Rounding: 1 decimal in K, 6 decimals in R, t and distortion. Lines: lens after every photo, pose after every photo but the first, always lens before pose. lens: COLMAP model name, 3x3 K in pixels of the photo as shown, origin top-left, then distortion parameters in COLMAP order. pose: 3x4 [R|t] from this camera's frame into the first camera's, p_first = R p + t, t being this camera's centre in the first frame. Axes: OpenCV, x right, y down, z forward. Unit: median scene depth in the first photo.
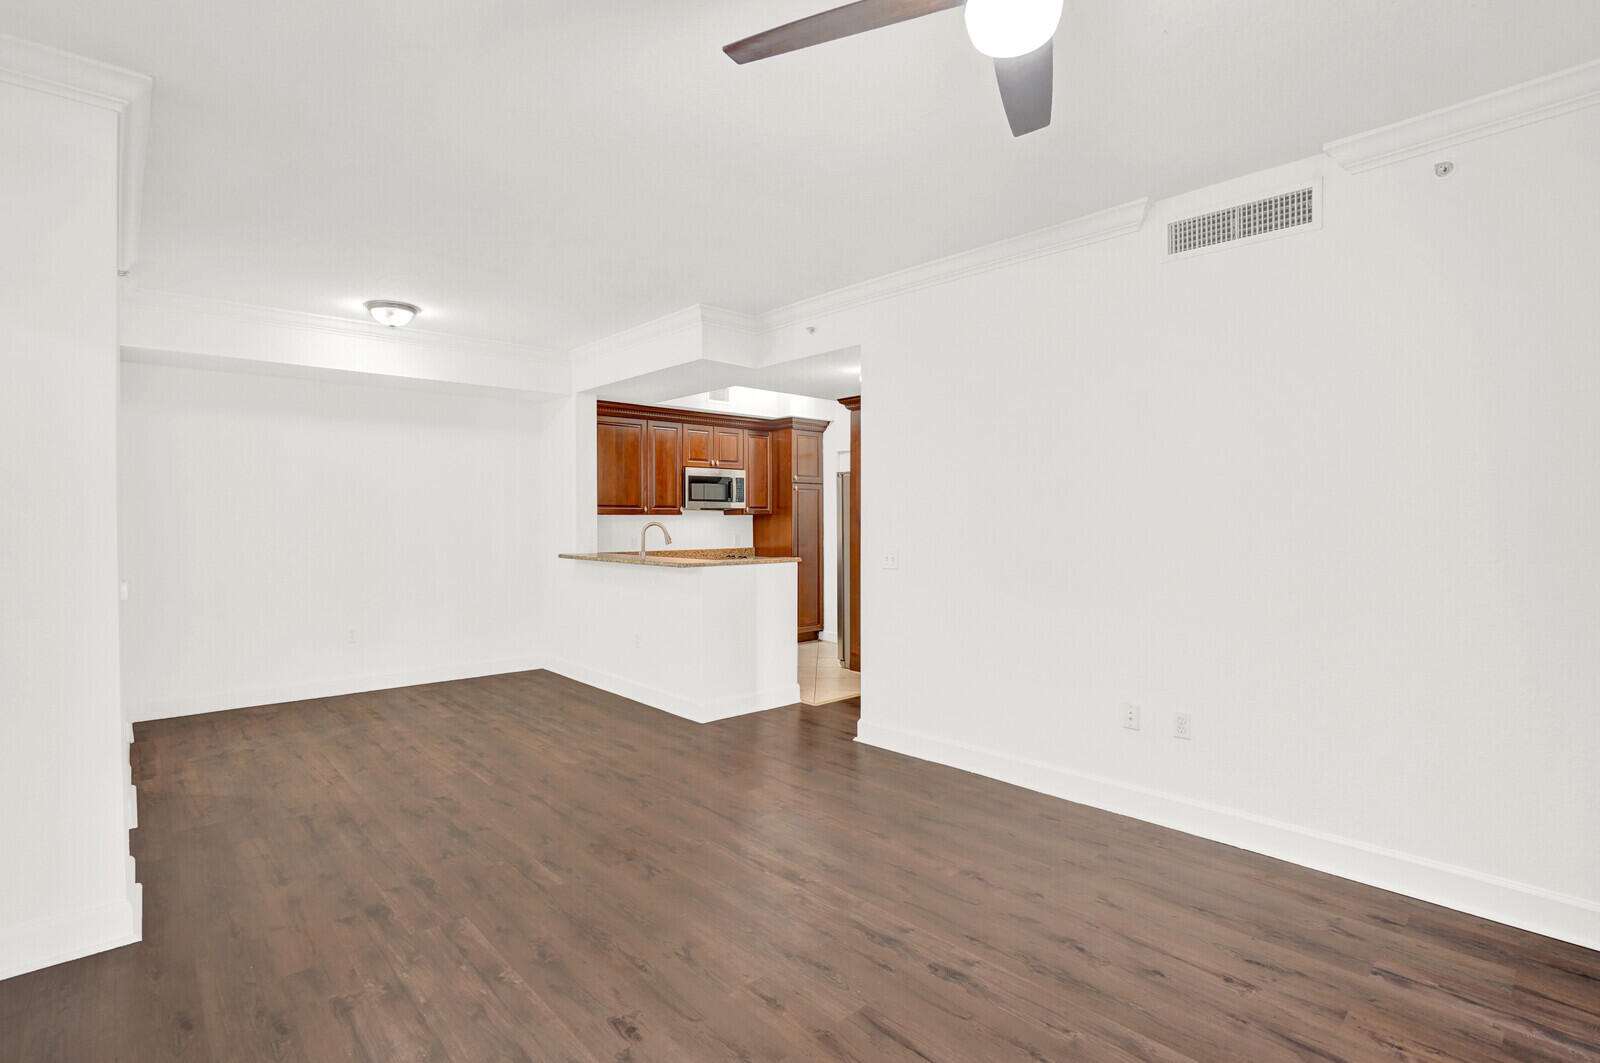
lens RADIAL K [[783.5, 0, 809.0], [0, 783.5, 521.1], [0, 0, 1]] dist [-0.028313, 0.001145]
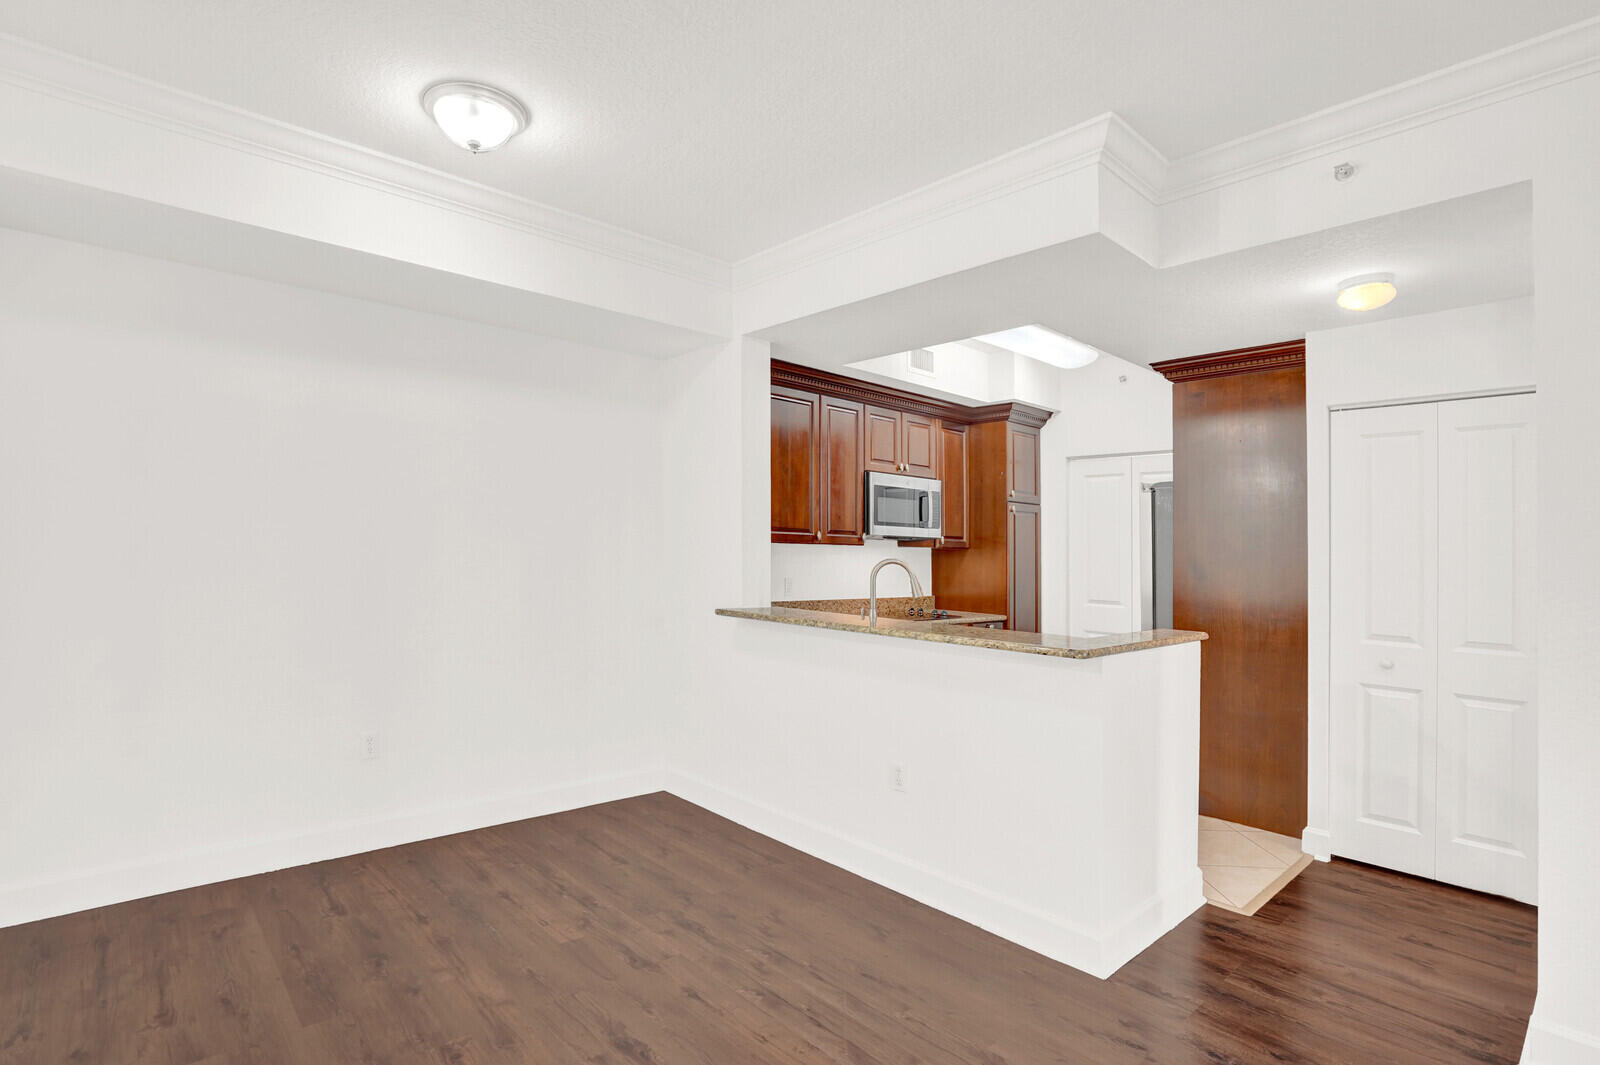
lens RADIAL K [[793.6, 0, 779.6], [0, 793.6, 524.3], [0, 0, 1]] dist [-0.000353, 0.001570]
pose [[0.999712, 0.020775, 0.012010, -0.228750], [-0.020275, 0.998980, -0.040354, 0.002170], [-0.012836, 0.040099, 0.999113, 0.337151]]
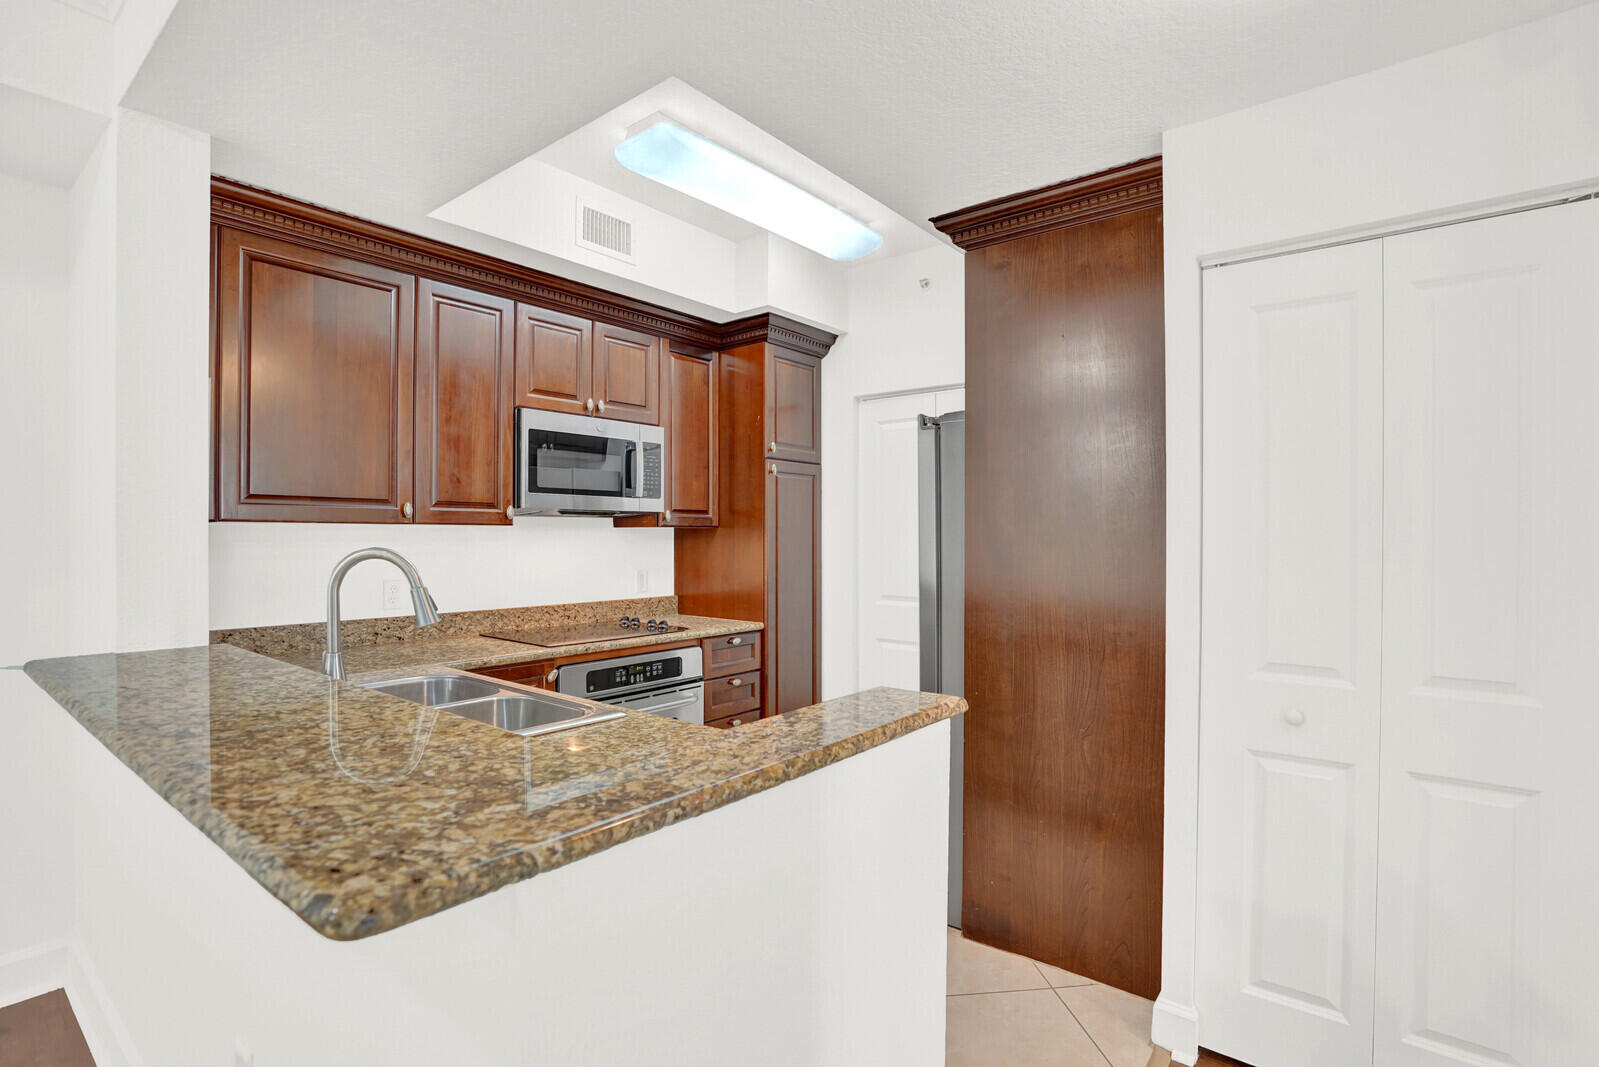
lens RADIAL K [[767.4, 0, 793.6], [0, 767.4, 542.9], [0, 0, 1]] dist [-0.017502, 0.000242]
pose [[0.988747, -0.002642, 0.149575, -0.074930], [0.002181, 0.999992, 0.003244, 0.000038], [-0.149582, -0.002881, 0.988745, 0.564375]]
